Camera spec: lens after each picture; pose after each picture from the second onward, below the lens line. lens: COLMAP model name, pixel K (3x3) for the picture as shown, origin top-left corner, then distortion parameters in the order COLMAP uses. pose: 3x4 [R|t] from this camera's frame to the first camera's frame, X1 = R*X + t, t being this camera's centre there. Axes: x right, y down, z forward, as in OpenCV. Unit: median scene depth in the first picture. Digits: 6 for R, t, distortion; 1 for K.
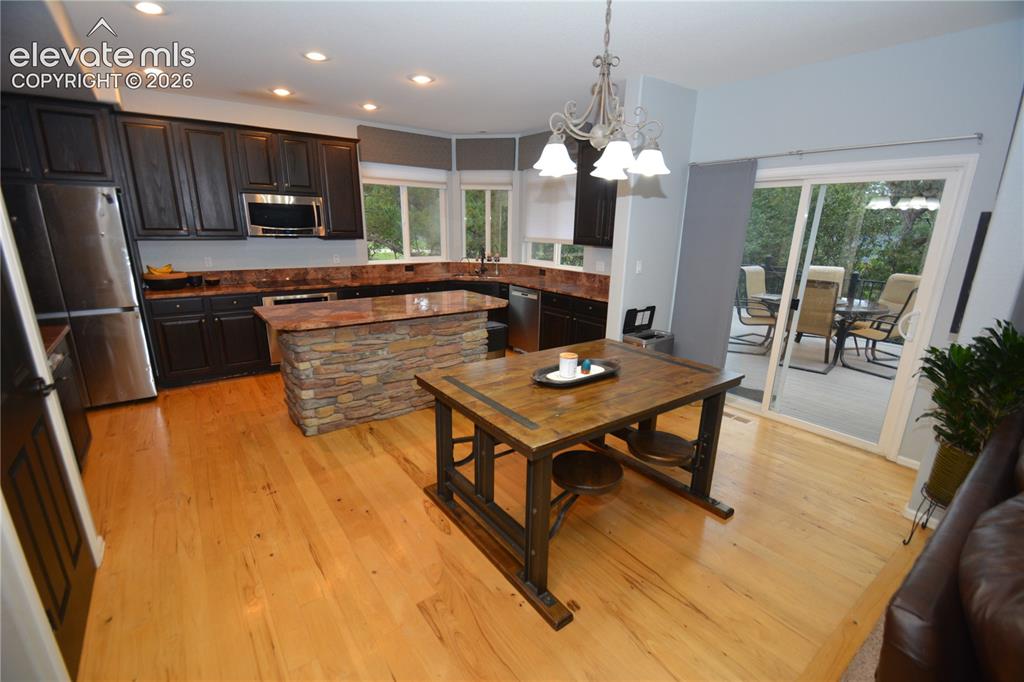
lens RADIAL K [[450.8, 0, 516.2], [0, 450.8, 354.7], [0, 0, 1]] dist [-0.004896, -0.000595]
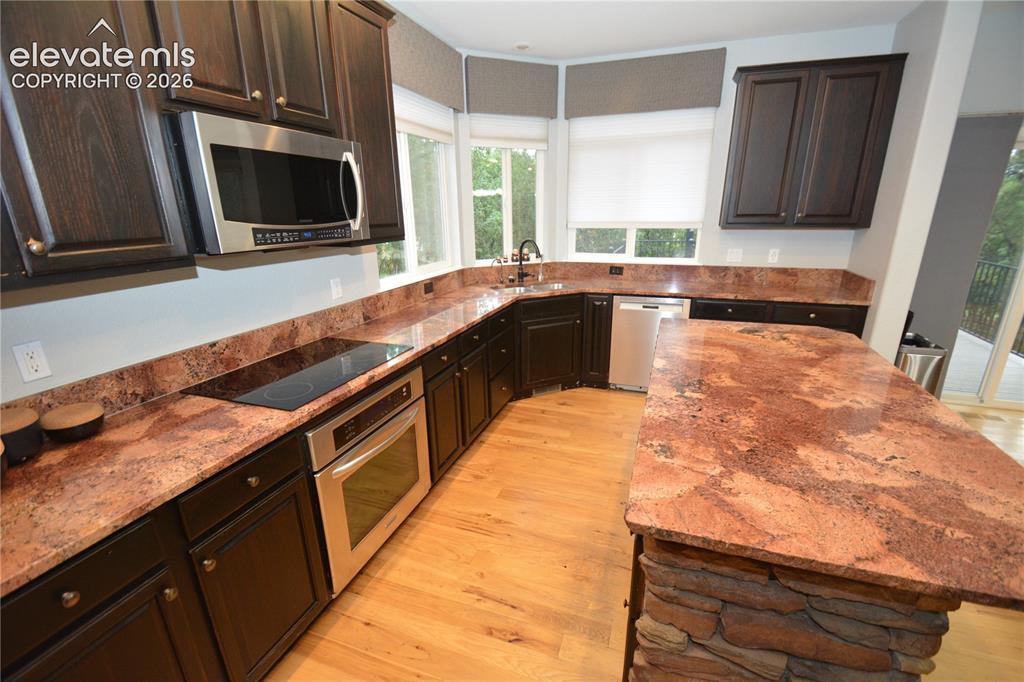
lens RADIAL K [[450.8, 0, 511.2], [0, 450.8, 348.1], [0, 0, 1]] dist [-0.004896, -0.000595]
pose [[0.844258, -0.187975, 0.501890, -0.477867], [0.176971, 0.981724, 0.069995, -0.151007], [-0.505875, 0.029726, 0.862095, 0.515290]]
